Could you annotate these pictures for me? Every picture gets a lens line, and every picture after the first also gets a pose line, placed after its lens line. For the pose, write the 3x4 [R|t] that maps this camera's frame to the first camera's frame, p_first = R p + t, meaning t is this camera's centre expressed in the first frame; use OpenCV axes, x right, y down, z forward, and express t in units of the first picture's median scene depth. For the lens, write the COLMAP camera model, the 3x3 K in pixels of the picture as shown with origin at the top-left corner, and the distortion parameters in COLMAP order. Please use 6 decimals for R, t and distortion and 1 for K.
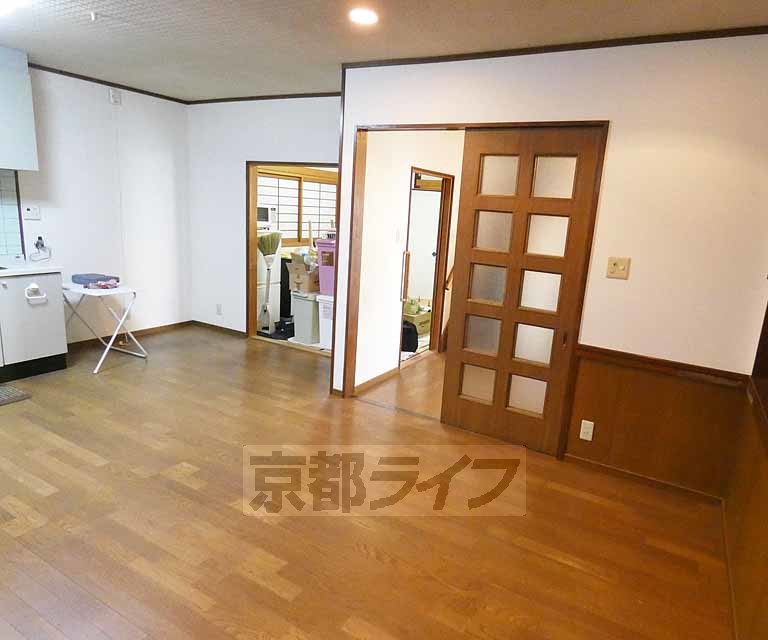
lens RADIAL K [[523.2, 0, 398.8], [0, 523.2, 322.3], [0, 0, 1]] dist [0.002804, 0.000374]
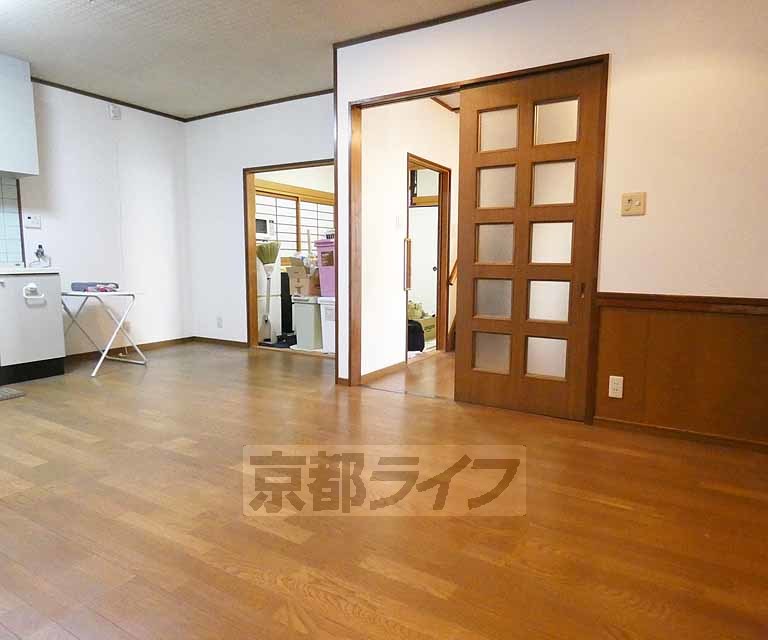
lens RADIAL K [[522.0, 0, 384.0], [0, 522.0, 320.0], [0, 0, 1]] dist [-0.000187, -0.000032]
pose [[0.997968, -0.056579, -0.029290, -0.008631], [0.053212, 0.993030, -0.105162, 0.115023], [0.035035, 0.103389, 0.994024, 0.046122]]
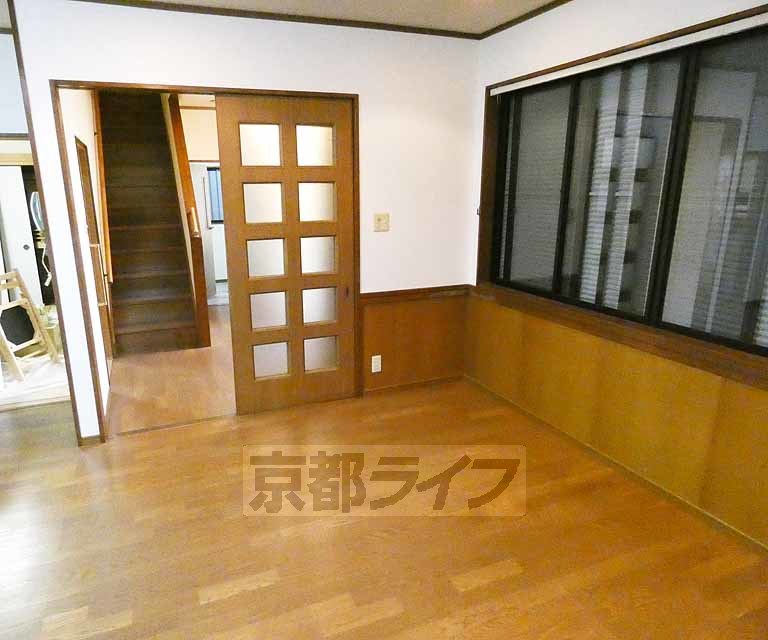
lens RADIAL K [[517.9, 0, 350.9], [0, 517.9, 320.5], [0, 0, 1]] dist [-0.004028, -0.000747]
pose [[0.609774, -0.269192, 0.745461, -0.360772], [0.223303, 0.960803, 0.164297, -0.063783], [-0.760468, 0.066280, 0.645984, 0.198948]]
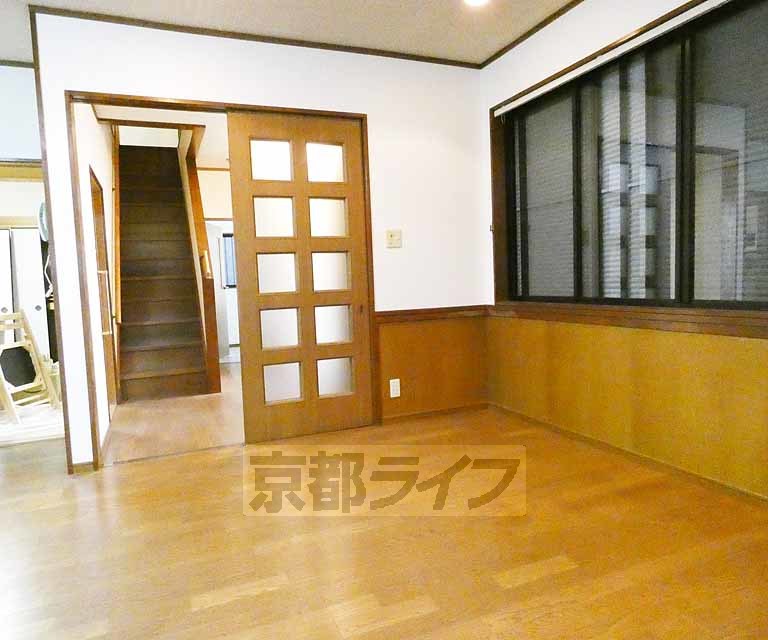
lens RADIAL K [[517.5, 0, 366.8], [0, 517.5, 318.5], [0, 0, 1]] dist [-0.003773, -0.002318]
pose [[0.604743, -0.145765, 0.782968, -0.356308], [0.253294, 0.967264, -0.015562, 0.046143], [-0.755068, 0.207732, 0.621868, 0.233722]]
